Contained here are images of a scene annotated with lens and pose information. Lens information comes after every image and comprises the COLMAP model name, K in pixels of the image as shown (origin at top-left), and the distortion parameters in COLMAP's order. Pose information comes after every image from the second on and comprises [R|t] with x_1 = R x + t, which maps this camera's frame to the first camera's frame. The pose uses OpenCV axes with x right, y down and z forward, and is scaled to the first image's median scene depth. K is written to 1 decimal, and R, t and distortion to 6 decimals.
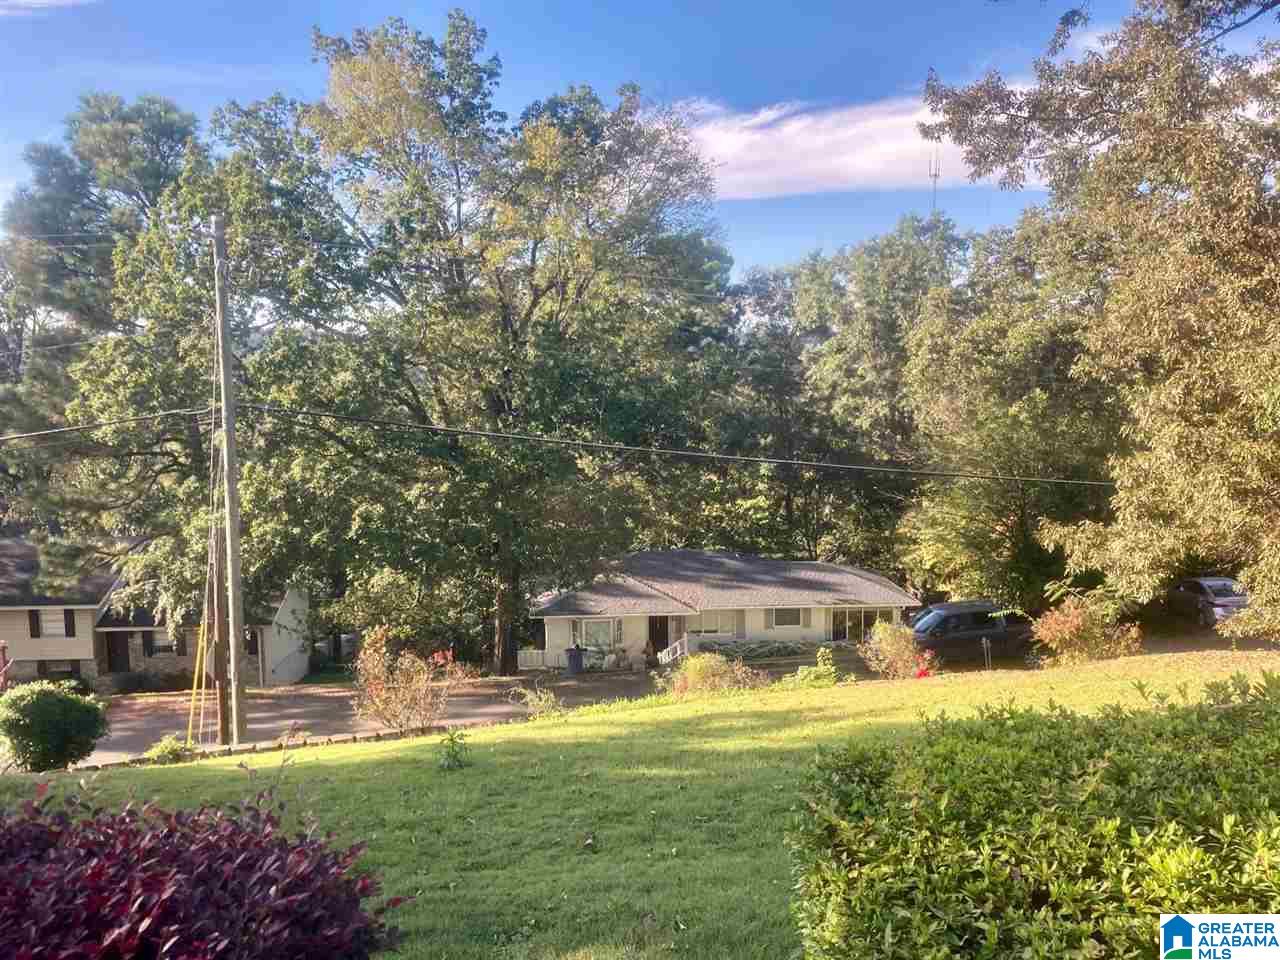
lens RADIAL K [[1045.6, 0, 640.8], [0, 1045.6, 486.3], [0, 0, 1]] dist [0.019156, 0.008024]
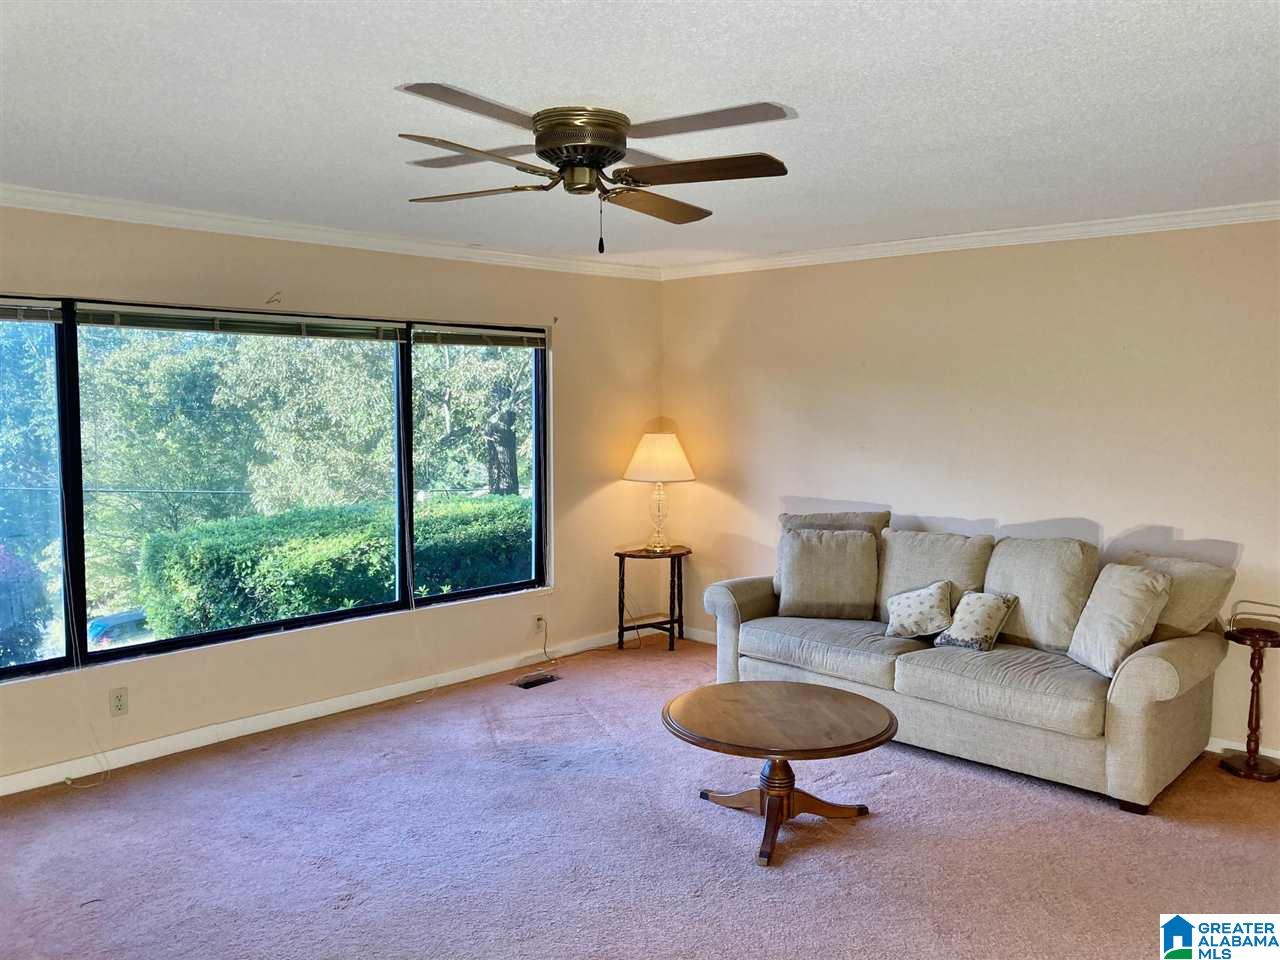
lens RADIAL K [[1045.6, 0, 641.3], [0, 1045.6, 478.8], [0, 0, 1]] dist [0.019156, 0.008024]
pose [[0.712791, -0.044669, 0.699953, -0.120337], [0.070120, 0.997508, -0.007748, 0.033571], [-0.697863, 0.054604, 0.714147, -0.274899]]
